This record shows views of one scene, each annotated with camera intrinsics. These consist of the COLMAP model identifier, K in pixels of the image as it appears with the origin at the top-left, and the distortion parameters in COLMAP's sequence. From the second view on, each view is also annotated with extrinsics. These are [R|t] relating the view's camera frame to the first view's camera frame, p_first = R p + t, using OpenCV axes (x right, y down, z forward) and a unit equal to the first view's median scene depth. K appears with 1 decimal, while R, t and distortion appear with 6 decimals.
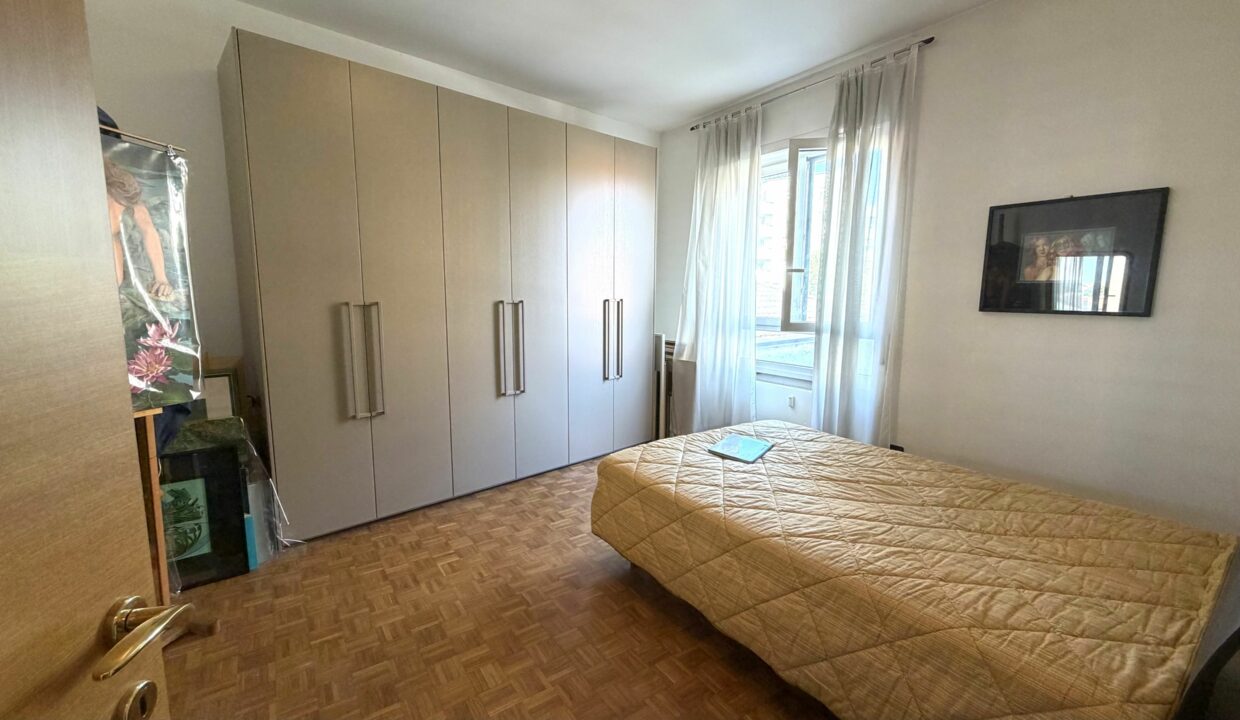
lens RADIAL K [[510.5, 0, 619.8], [0, 510.5, 361.6], [0, 0, 1]] dist [0.001023, -0.000221]
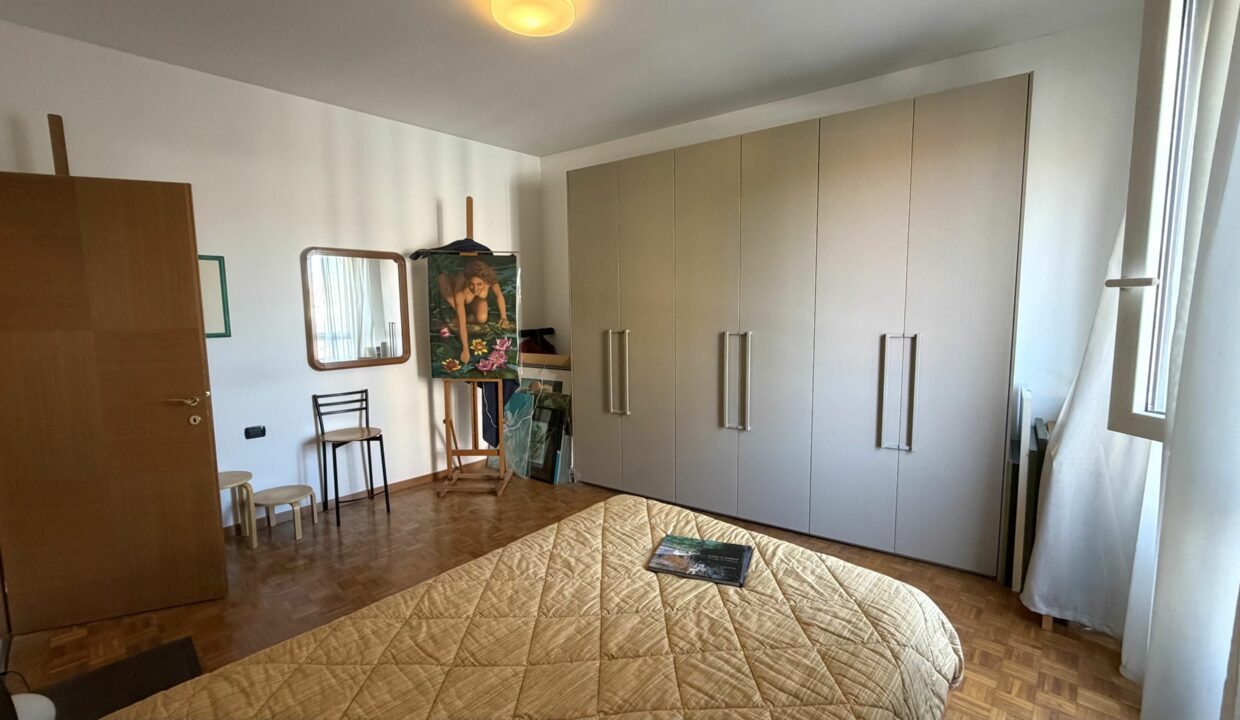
lens RADIAL K [[510.5, 0, 615.2], [0, 510.5, 359.8], [0, 0, 1]] dist [0.001023, -0.000221]
pose [[0.198271, 0.084736, -0.976478, 0.871545], [-0.122745, 0.990560, 0.061035, -0.123055], [0.972431, 0.107757, 0.206800, 0.726782]]
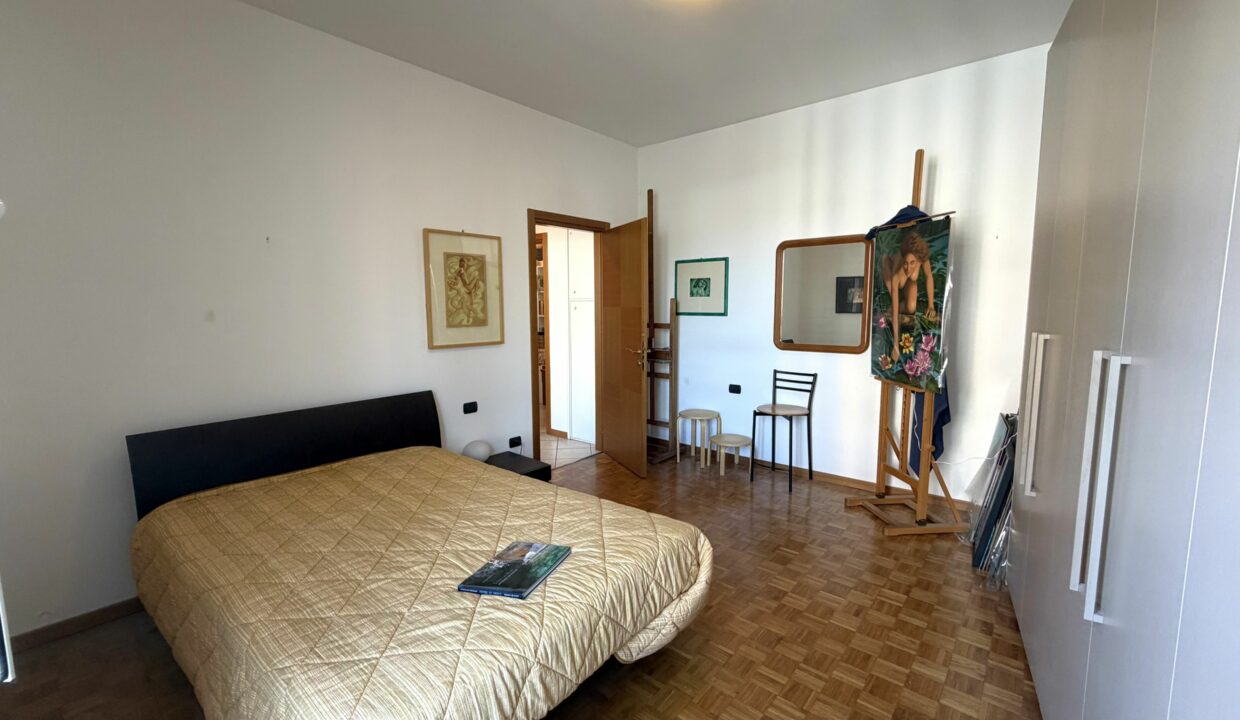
lens RADIAL K [[510.5, 0, 616.2], [0, 510.5, 361.5], [0, 0, 1]] dist [0.001023, -0.000221]
pose [[-0.970480, 0.018654, -0.240458, 0.272987], [-0.041848, 0.968857, 0.244058, -0.233920], [0.237523, 0.246916, -0.939476, 1.567661]]
